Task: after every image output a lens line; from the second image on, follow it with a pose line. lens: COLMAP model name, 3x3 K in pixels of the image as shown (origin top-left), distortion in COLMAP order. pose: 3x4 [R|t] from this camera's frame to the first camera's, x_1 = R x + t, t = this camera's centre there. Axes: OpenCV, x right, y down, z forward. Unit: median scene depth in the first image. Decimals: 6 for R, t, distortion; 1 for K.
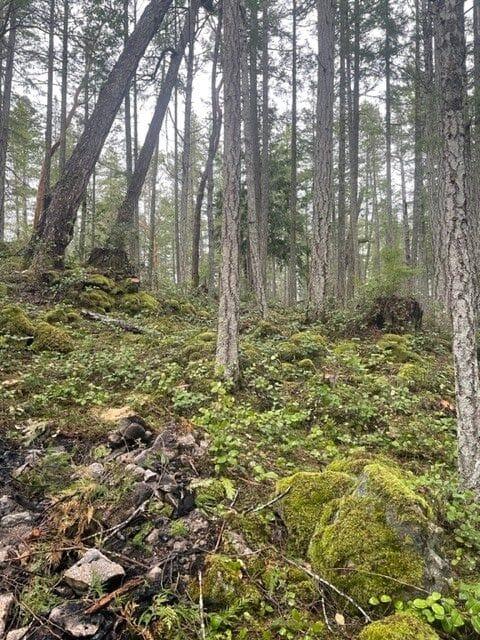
lens RADIAL K [[492.6, 0, 237.5], [0, 492.6, 321.6], [0, 0, 1]] dist [0.081443, -0.113581]
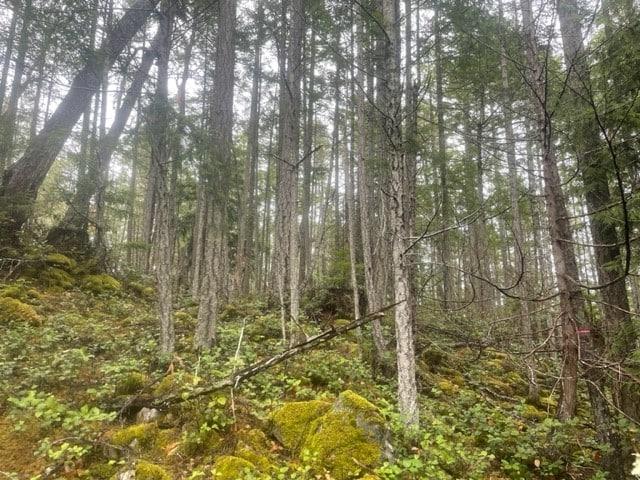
lens RADIAL K [[492.6, 0, 324.4], [0, 492.6, 244.3], [0, 0, 1]] dist [0.081443, -0.113581]
pose [[0.959556, 0.065728, 0.273737, -0.049354], [-0.024848, 0.988342, -0.150210, 0.022450], [-0.280419, 0.137333, 0.950003, -0.093185]]
